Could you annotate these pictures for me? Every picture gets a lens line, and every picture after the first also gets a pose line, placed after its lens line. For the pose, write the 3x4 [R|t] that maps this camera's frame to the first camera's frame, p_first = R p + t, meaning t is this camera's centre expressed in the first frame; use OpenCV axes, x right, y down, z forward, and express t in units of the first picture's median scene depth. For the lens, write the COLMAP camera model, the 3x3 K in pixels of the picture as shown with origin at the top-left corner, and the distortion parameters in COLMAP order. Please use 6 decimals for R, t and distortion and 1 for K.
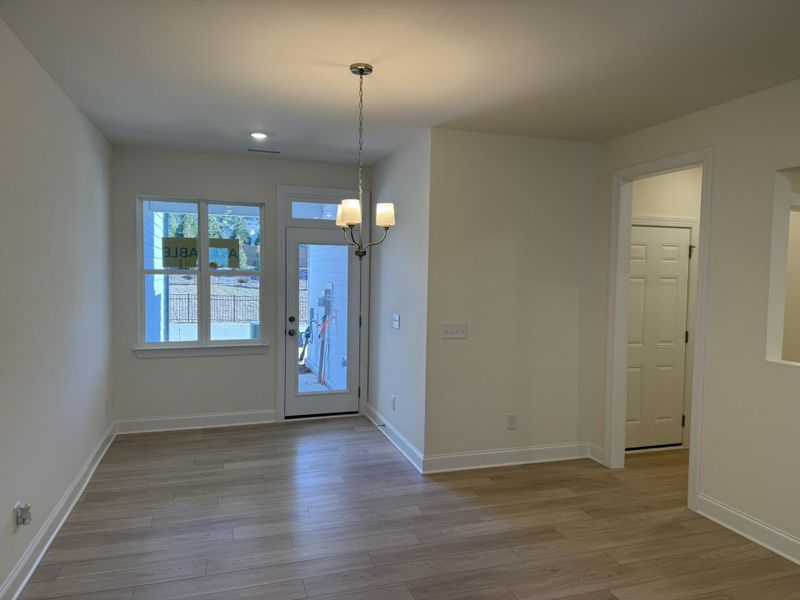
lens RADIAL K [[559.8, 0, 396.4], [0, 559.8, 301.4], [0, 0, 1]] dist [0.104809, -0.128069]
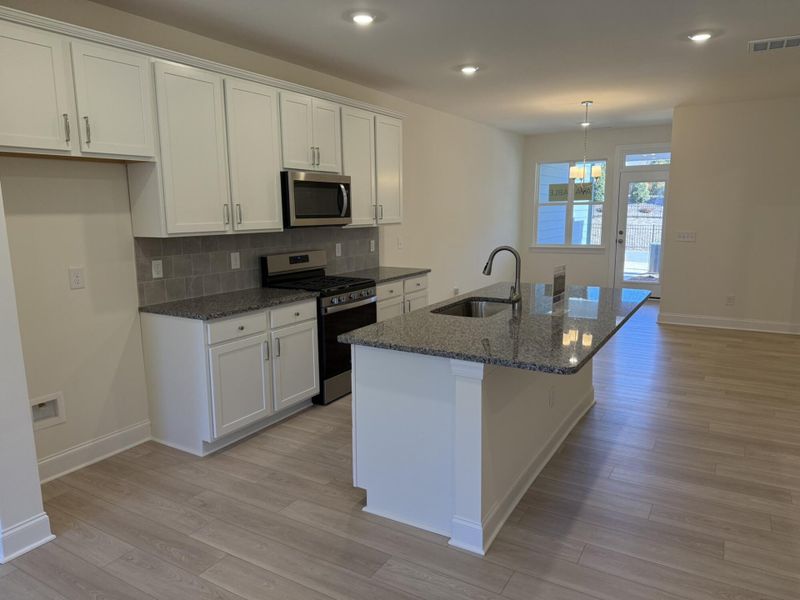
lens RADIAL K [[561.0, 0, 402.8], [0, 561.0, 297.9], [0, 0, 1]] dist [0.081881, -0.086949]
pose [[0.665938, 0.097681, -0.739584, 0.606347], [-0.019515, 0.993332, 0.113624, 0.045602], [0.745752, -0.061234, 0.663404, -0.517656]]
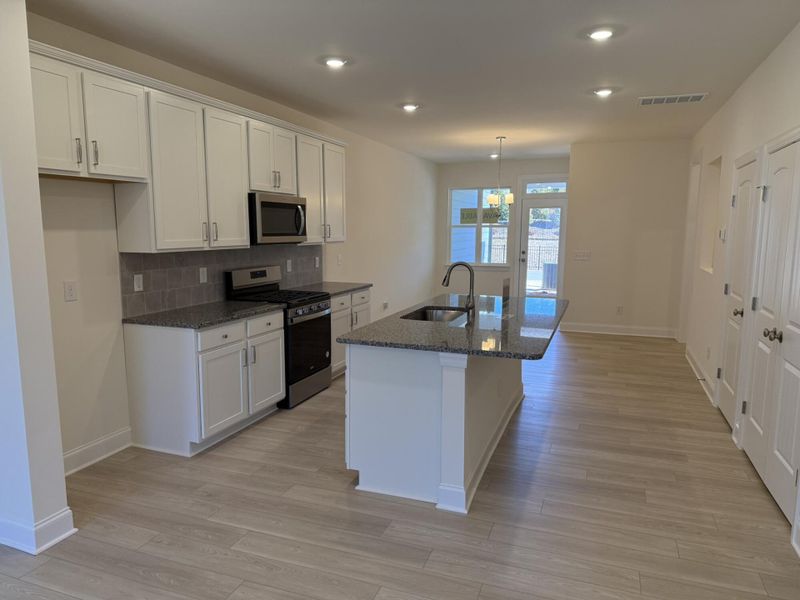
lens RADIAL K [[559.8, 0, 396.4], [0, 559.8, 301.4], [0, 0, 1]] dist [0.104809, -0.128069]
pose [[0.786012, 0.070058, -0.614228, 0.604298], [-0.024658, 0.996320, 0.082084, 0.050665], [0.617719, -0.049374, 0.784848, -0.643731]]
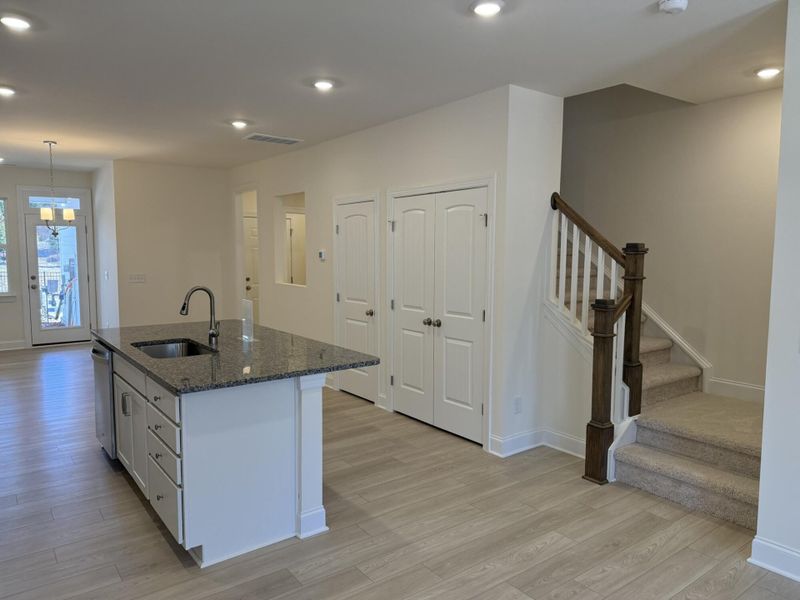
lens RADIAL K [[559.8, 0, 396.4], [0, 559.8, 301.4], [0, 0, 1]] dist [0.104809, -0.128069]
pose [[0.946344, -0.043636, 0.320201, 0.232708], [0.029244, 0.998340, 0.049620, 0.048166], [-0.321835, -0.037594, 0.946049, -0.723595]]
